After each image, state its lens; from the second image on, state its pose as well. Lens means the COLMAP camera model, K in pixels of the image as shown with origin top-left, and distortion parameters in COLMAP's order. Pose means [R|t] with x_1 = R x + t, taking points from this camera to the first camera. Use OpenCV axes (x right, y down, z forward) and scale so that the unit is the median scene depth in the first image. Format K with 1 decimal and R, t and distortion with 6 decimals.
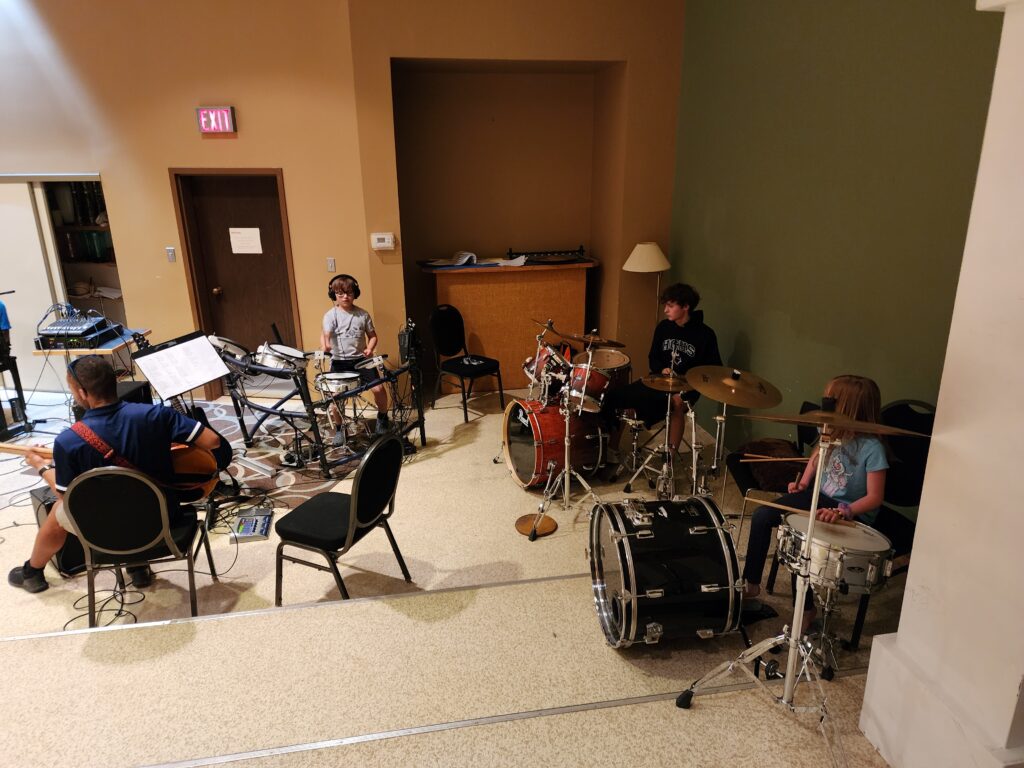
lens RADIAL K [[685.3, 0, 515.7], [0, 685.3, 374.3], [0, 0, 1]] dist [0.088161, -0.088804]
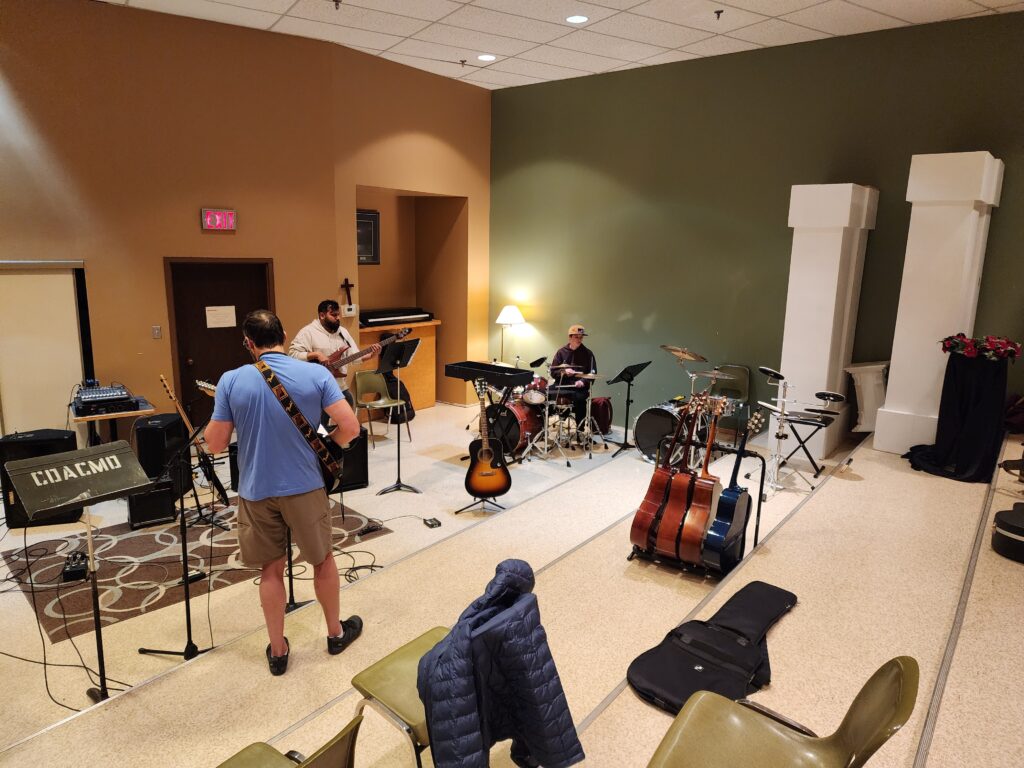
lens RADIAL K [[683.1, 0, 508.4], [0, 683.1, 377.9], [0, 0, 1]] dist [0.051607, -0.061397]
pose [[0.732740, -0.107508, 0.671963, -1.133680], [0.179913, 0.982912, -0.038929, 0.061529], [-0.656296, 0.149419, 0.739561, -0.242491]]
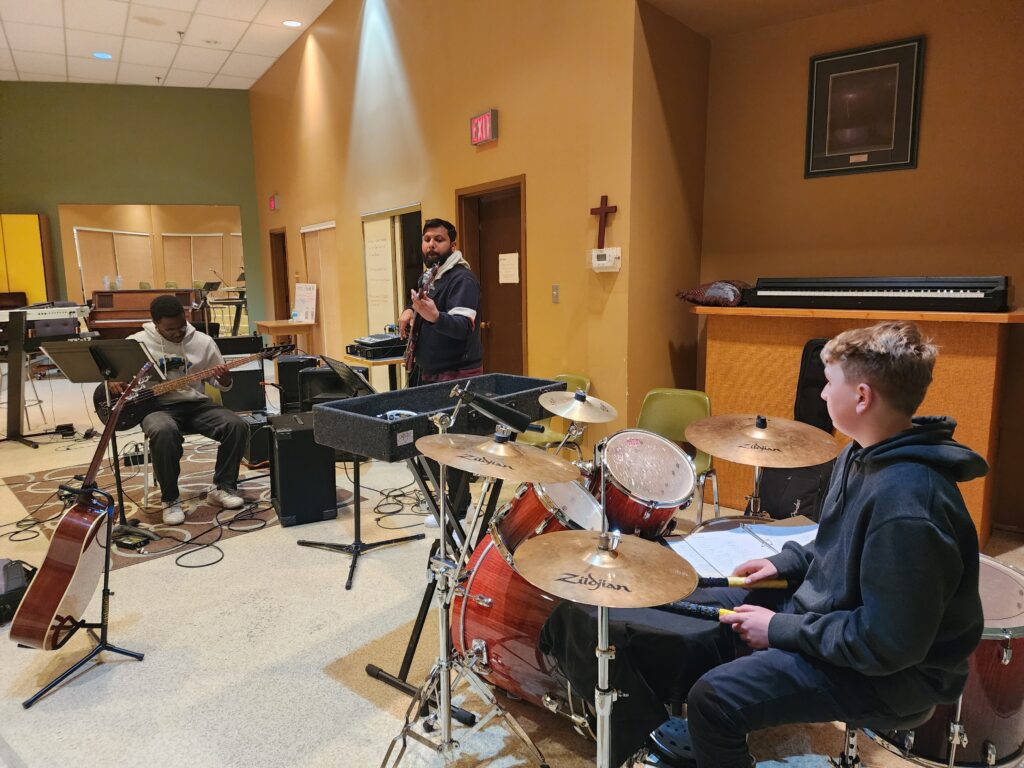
lens RADIAL K [[690.1, 0, 510.6], [0, 690.1, 366.7], [0, 0, 1]] dist [0.065958, -0.061146]
pose [[0.666552, 0.103911, -0.738181, 0.349147], [-0.216679, 0.974490, -0.058479, -0.031269], [0.713273, 0.198928, 0.672063, 0.616613]]
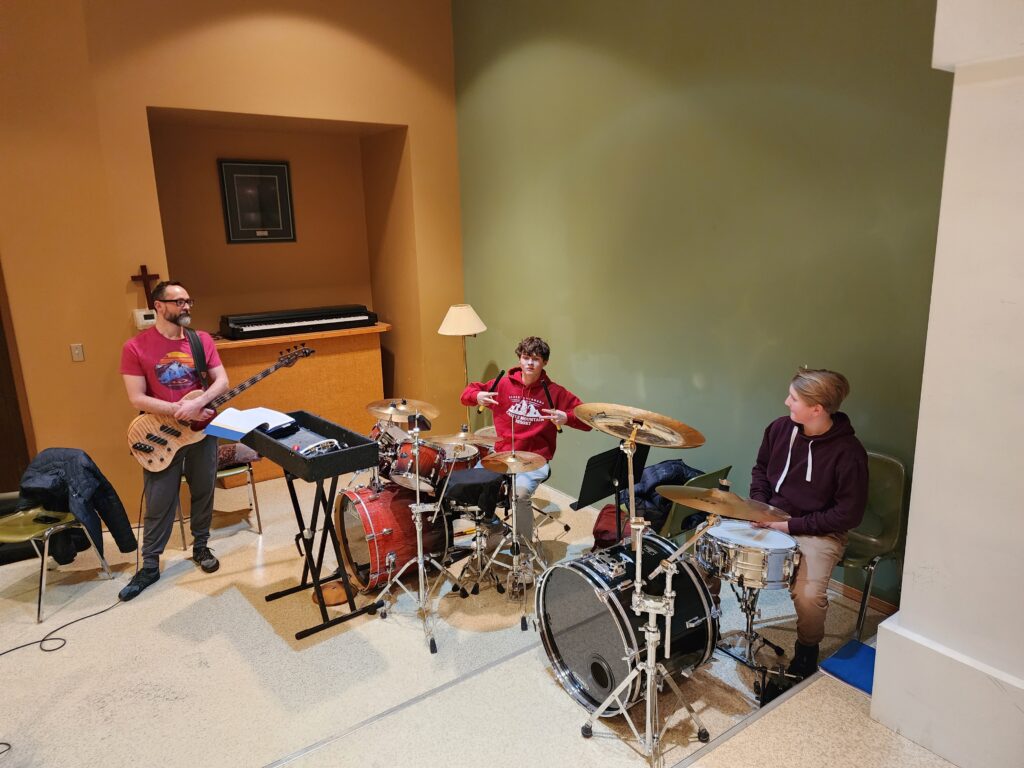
lens RADIAL K [[683.1, 0, 508.4], [0, 683.1, 377.9], [0, 0, 1]] dist [0.051607, -0.061397]
pose [[0.903842, -0.105629, 0.414622, -0.202175], [0.144330, 0.987519, -0.063048, -0.009423], [-0.402788, 0.116828, 0.907807, 0.105898]]
